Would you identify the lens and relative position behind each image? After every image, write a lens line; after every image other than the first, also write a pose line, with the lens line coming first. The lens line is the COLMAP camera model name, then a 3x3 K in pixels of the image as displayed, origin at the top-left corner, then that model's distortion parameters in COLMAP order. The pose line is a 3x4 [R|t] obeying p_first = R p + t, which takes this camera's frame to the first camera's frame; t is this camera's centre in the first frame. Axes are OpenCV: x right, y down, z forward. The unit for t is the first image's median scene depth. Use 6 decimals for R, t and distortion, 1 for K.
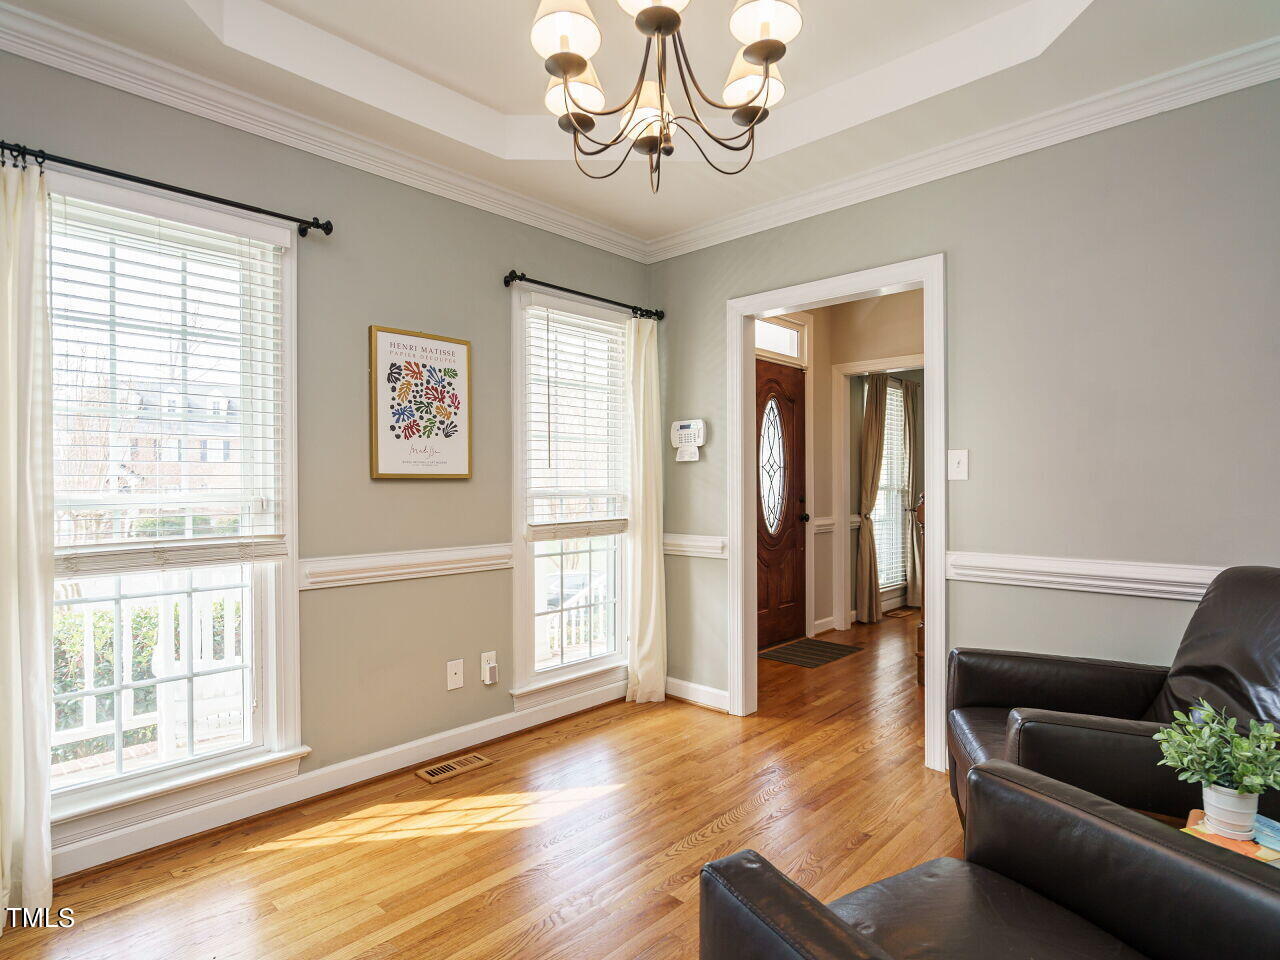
lens RADIAL K [[726.3, 0, 635.2], [0, 726.3, 481.9], [0, 0, 1]] dist [-0.006647, 0.004034]
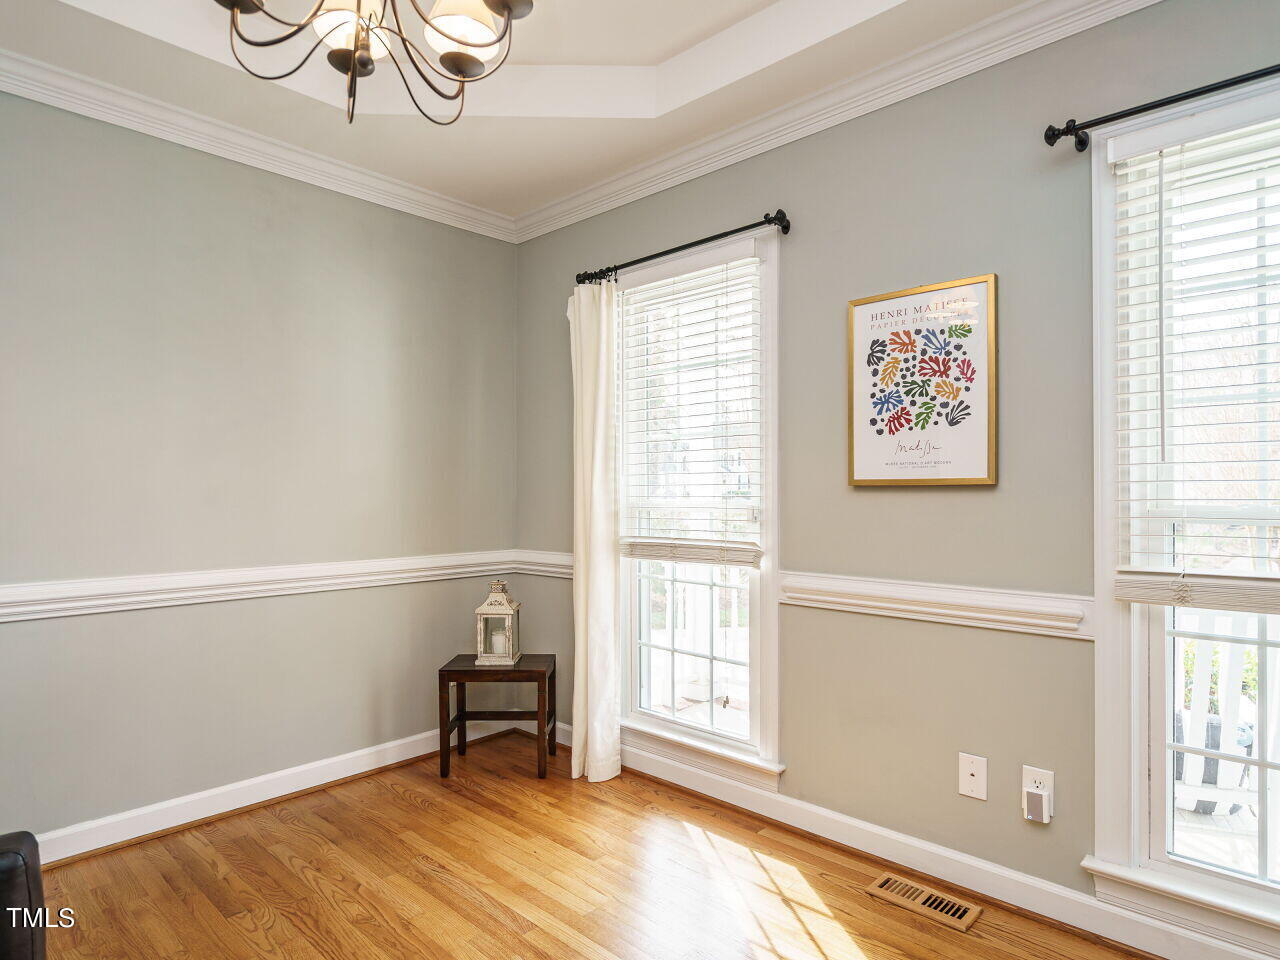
lens RADIAL K [[726.3, 0, 635.1], [0, 726.3, 487.6], [0, 0, 1]] dist [-0.006647, 0.004034]
pose [[-0.013743, -0.004142, -0.999897, 0.447735], [0.000262, 0.999991, -0.004146, 0.000541], [0.999906, -0.000319, -0.013742, 0.727707]]
